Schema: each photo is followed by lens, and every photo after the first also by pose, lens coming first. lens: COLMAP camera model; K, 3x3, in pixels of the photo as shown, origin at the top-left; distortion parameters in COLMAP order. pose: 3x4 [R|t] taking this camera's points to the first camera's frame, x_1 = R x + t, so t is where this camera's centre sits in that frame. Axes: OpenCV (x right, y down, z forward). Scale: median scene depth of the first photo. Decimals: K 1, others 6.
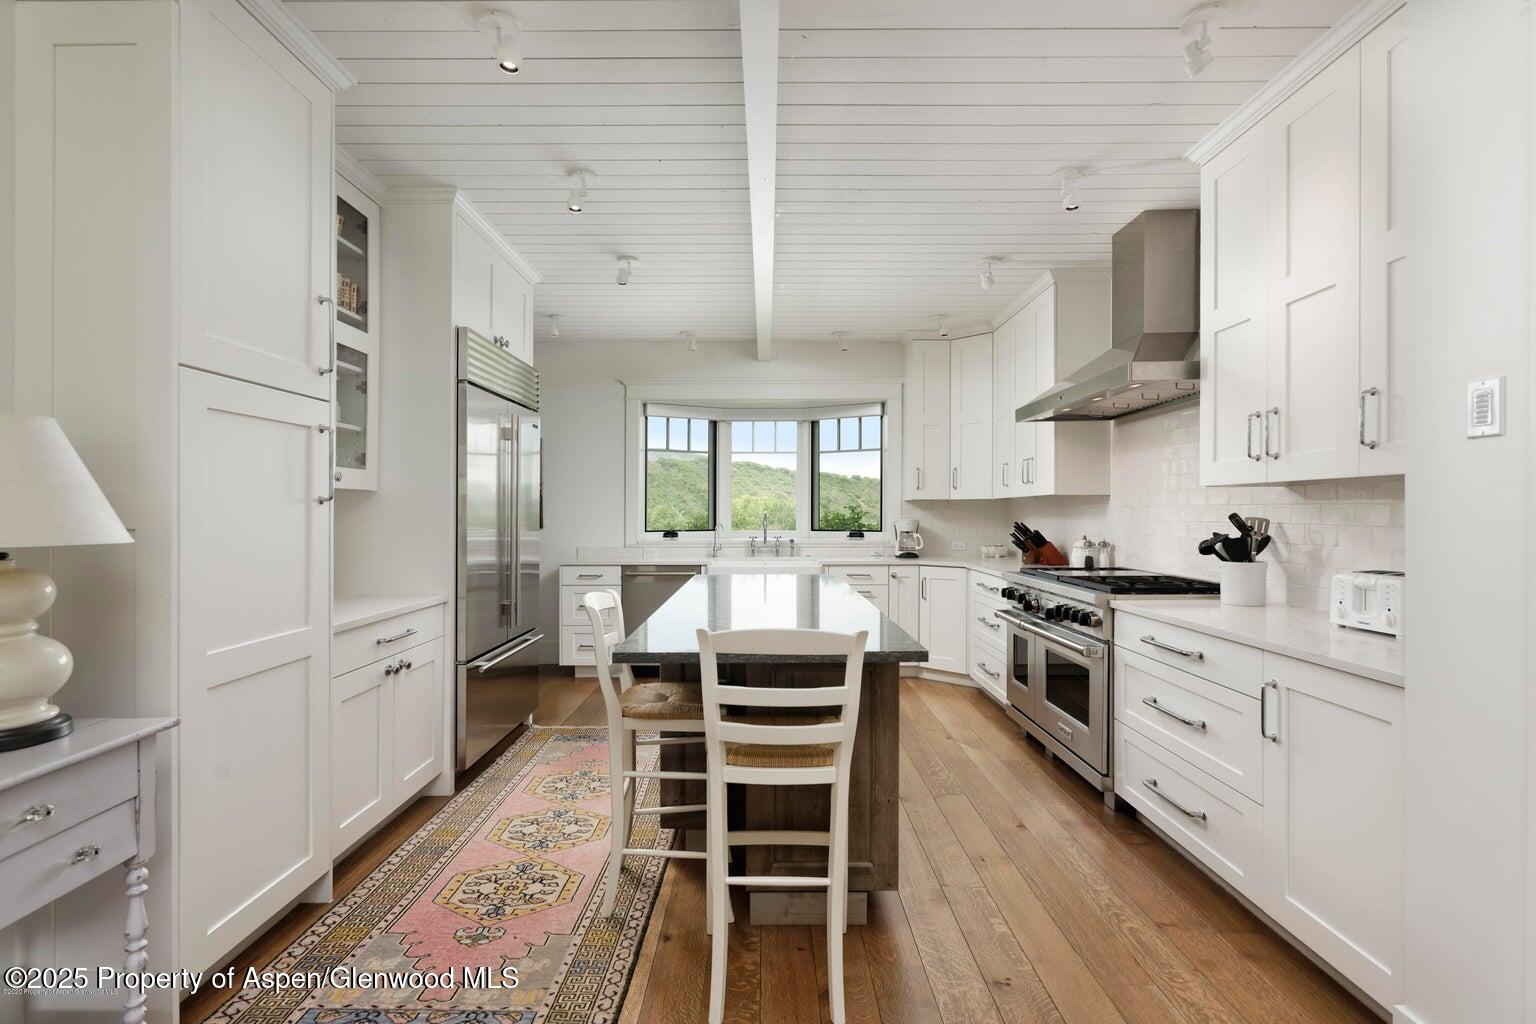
lens RADIAL K [[752.3, 0, 767.4], [0, 752.3, 505.6], [0, 0, 1]] dist [0.004667, 0.000261]
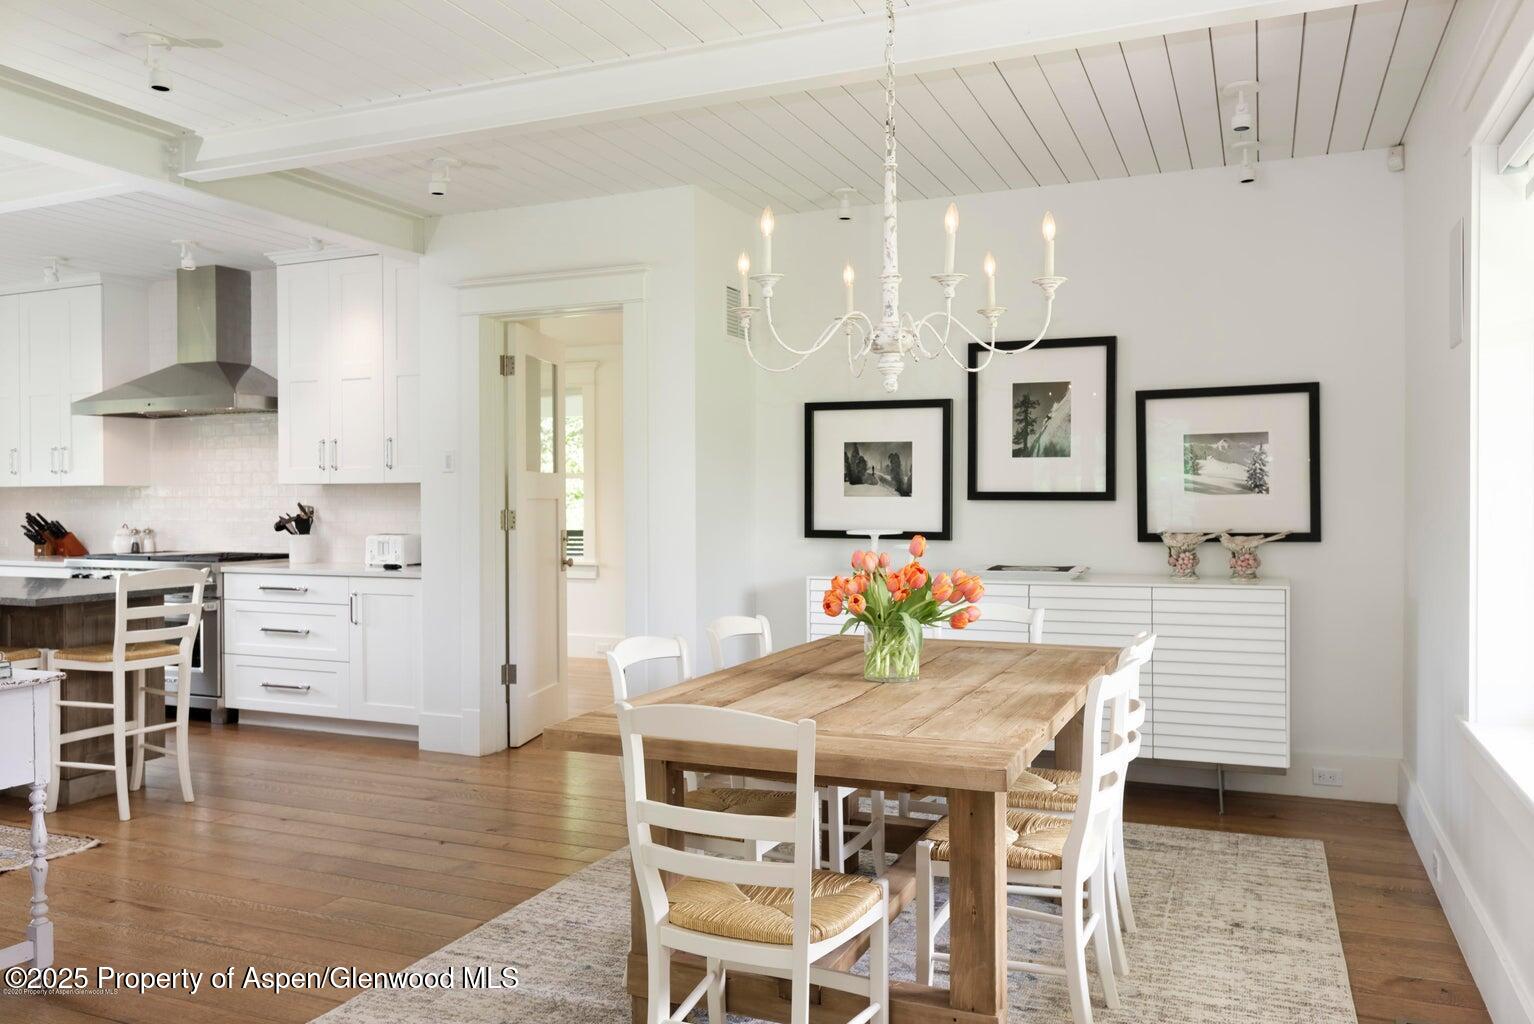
lens RADIAL K [[1147.8, 0, 768.2], [0, 1147.8, 509.3], [0, 0, 1]] dist [0.004372, 0.001476]
pose [[0.396074, -0.003504, 0.918212, -1.039903], [-0.005403, 0.999967, 0.006147, 0.005145], [-0.918203, -0.007395, 0.396042, -0.710966]]
